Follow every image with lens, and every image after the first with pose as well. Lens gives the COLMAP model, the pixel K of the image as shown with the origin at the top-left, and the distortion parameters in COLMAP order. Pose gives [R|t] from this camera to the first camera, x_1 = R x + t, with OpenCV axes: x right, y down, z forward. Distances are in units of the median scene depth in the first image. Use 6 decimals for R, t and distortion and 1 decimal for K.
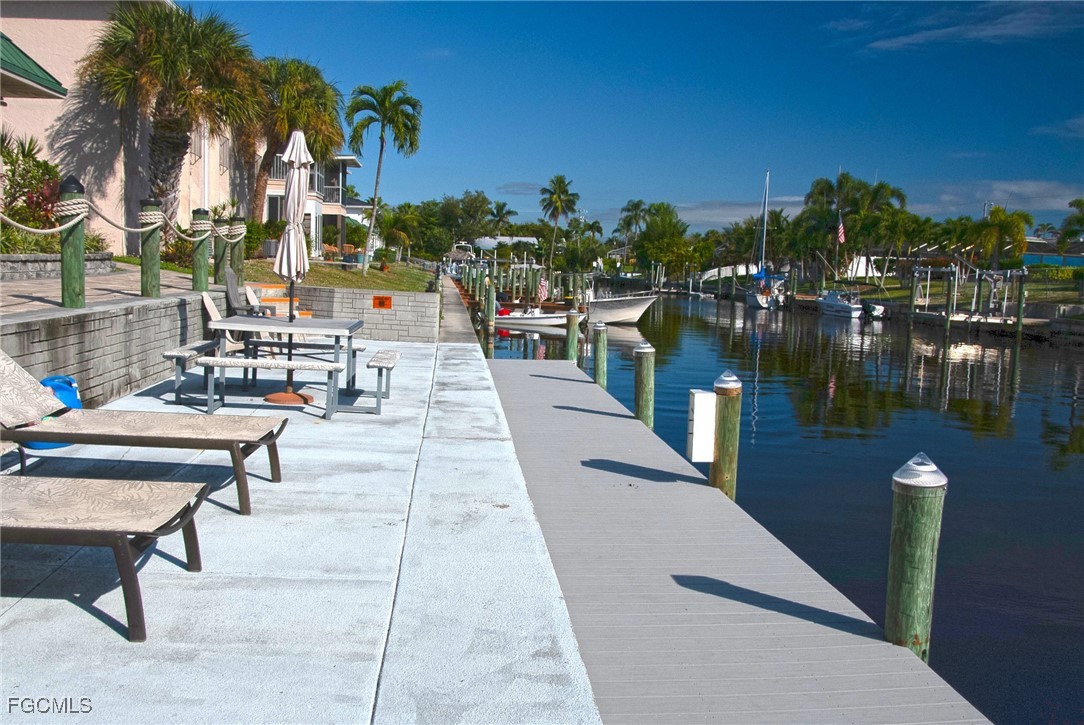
lens RADIAL K [[1021.7, 0, 542.0], [0, 1021.7, 362.5], [0, 0, 1]] dist [-0.090734, 0.011459]
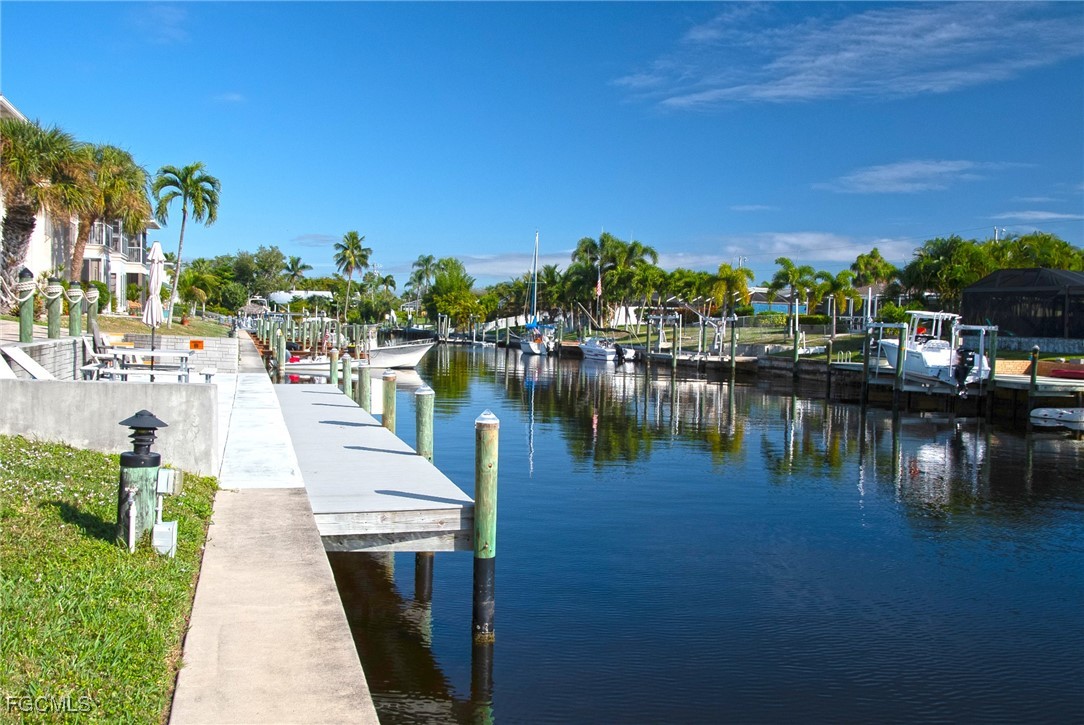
lens RADIAL K [[1021.7, 0, 542.0], [0, 1021.7, 362.5], [0, 0, 1]] dist [-0.090734, 0.011459]
pose [[0.980952, -0.017540, 0.193457, 0.008952], [0.027354, 0.998464, -0.048175, 0.010142], [-0.192315, 0.052549, 0.979925, -0.101169]]
